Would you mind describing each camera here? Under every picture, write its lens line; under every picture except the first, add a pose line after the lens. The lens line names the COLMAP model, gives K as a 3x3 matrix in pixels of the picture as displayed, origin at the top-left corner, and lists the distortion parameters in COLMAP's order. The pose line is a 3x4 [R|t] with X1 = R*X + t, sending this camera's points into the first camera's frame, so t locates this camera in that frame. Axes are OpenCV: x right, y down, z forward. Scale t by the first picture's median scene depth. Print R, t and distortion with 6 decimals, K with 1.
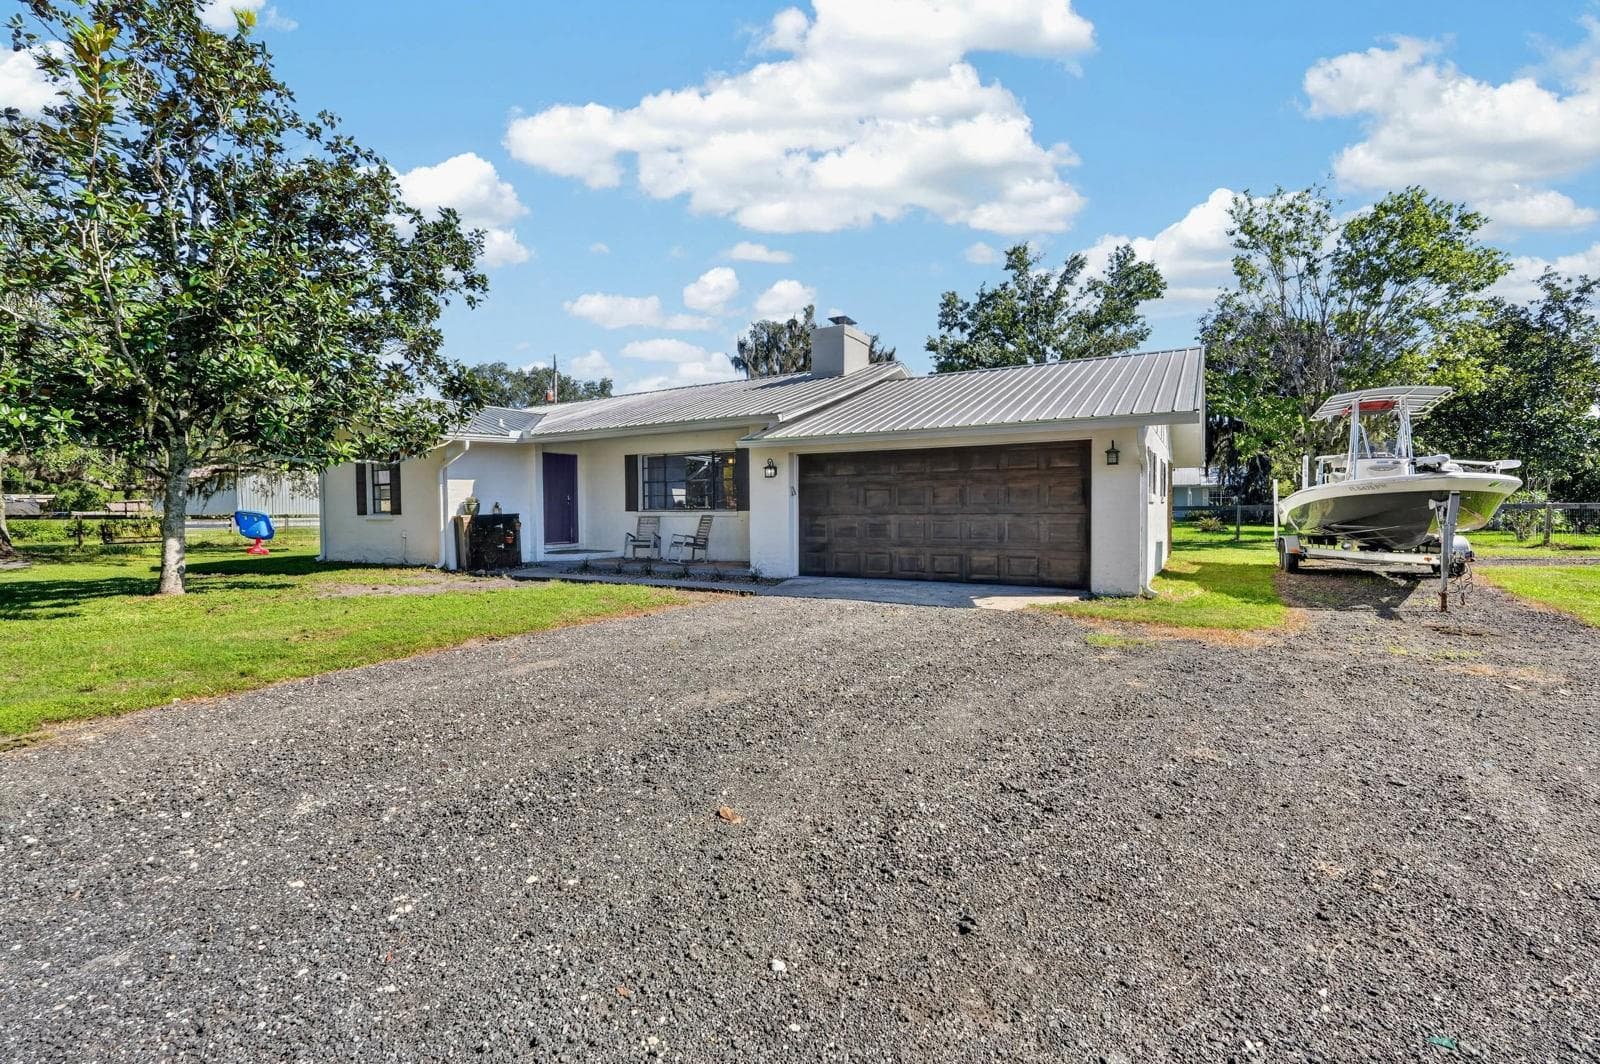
lens RADIAL K [[700.6, 0, 801.9], [0, 700.6, 537.1], [0, 0, 1]] dist [-0.017700, 0.008841]
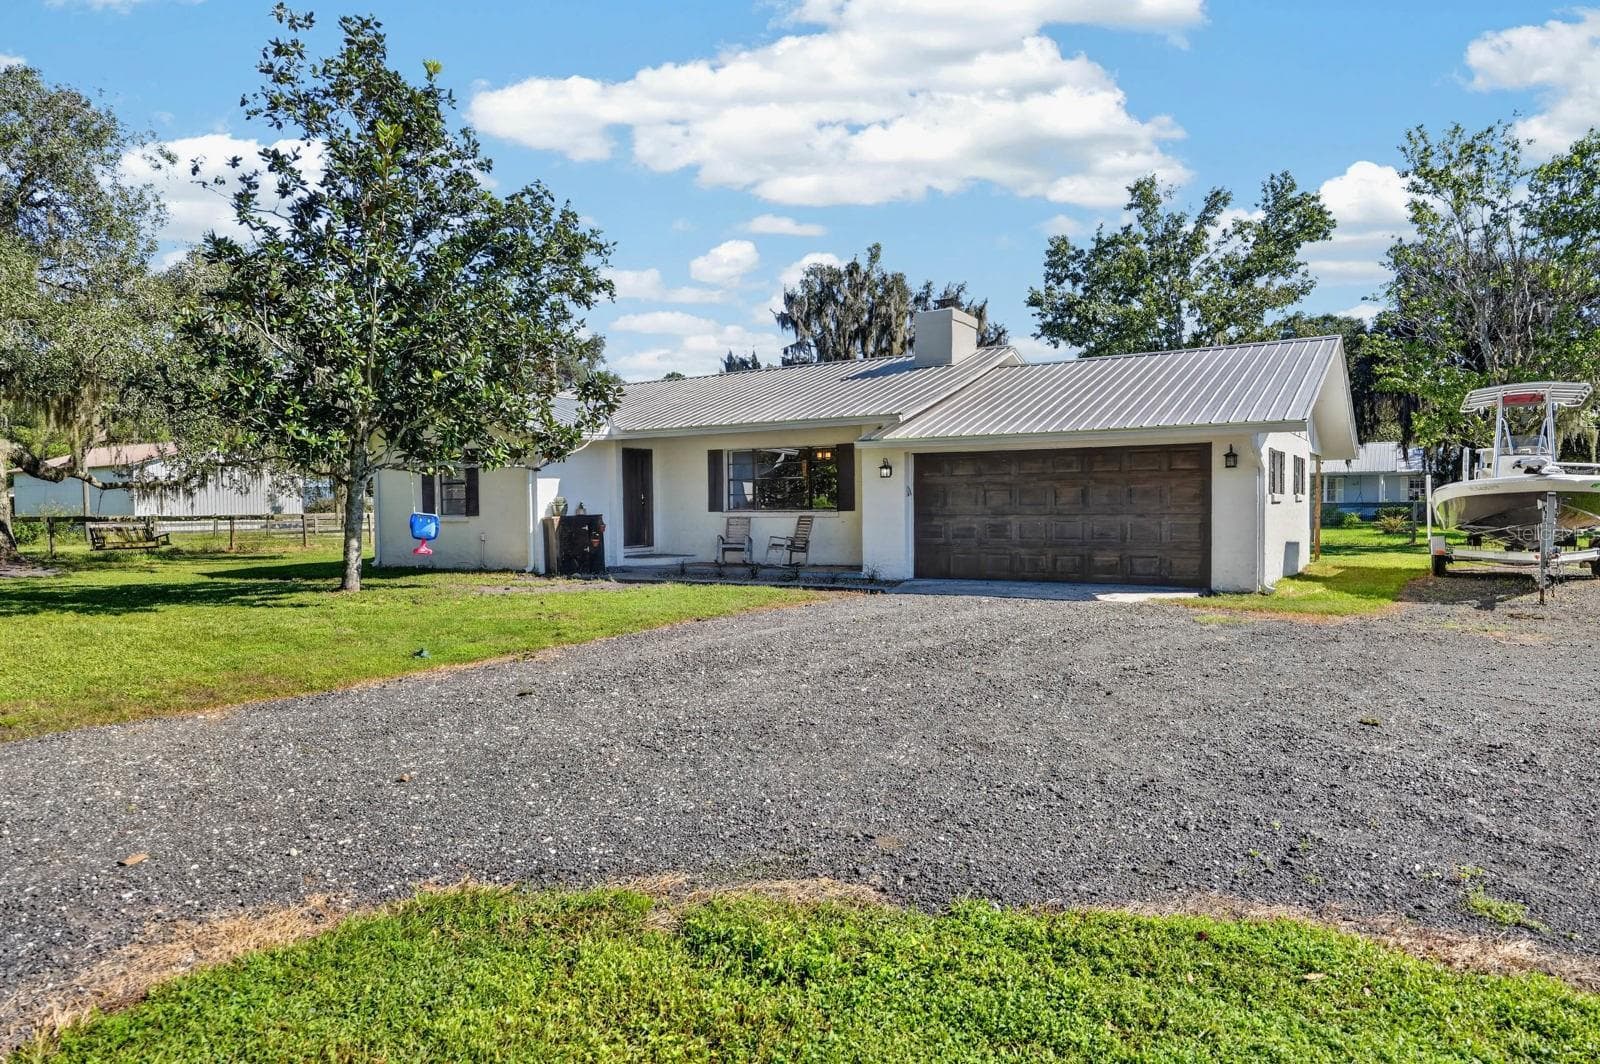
lens RADIAL K [[1008.6, 0, 800.9], [0, 1008.6, 541.7], [0, 0, 1]] dist [-0.001699, 0.004061]
pose [[0.999452, -0.001738, -0.033054, -0.095407], [0.001633, 0.999994, -0.003190, 0.007442], [0.033059, 0.003134, 0.999448, -0.338114]]
